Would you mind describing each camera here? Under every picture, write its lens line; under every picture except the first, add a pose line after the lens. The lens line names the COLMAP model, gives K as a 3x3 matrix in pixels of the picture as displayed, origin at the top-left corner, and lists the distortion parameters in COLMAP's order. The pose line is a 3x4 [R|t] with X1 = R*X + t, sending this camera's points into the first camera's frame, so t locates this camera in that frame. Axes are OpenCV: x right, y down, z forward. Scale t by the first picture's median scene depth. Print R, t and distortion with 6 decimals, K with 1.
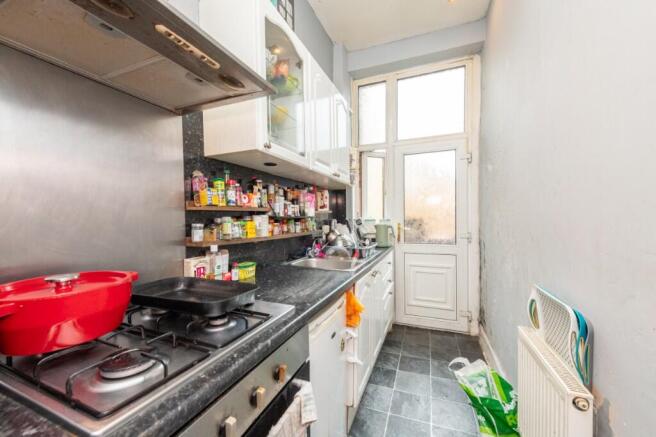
lens RADIAL K [[256.2, 0, 328.8], [0, 256.2, 220.6], [0, 0, 1]] dist [-0.000763, -0.000235]
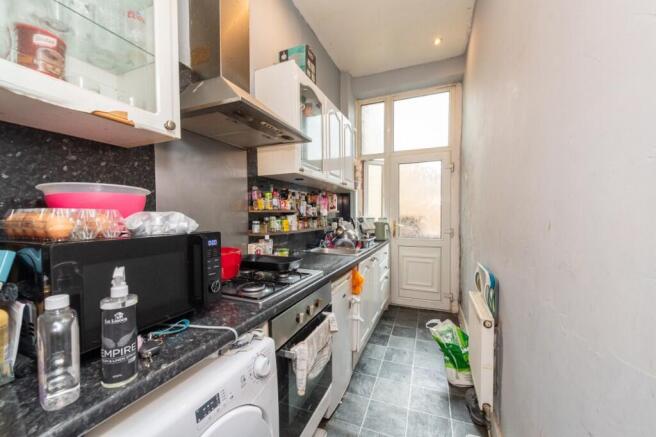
lens RADIAL K [[256.2, 0, 325.7], [0, 256.2, 221.2], [0, 0, 1]] dist [-0.000763, -0.000235]
pose [[0.999843, 0.003798, -0.017336, -0.049990], [-0.003567, 0.999905, 0.013319, -0.006749], [0.017385, -0.013255, 0.999761, -0.377888]]
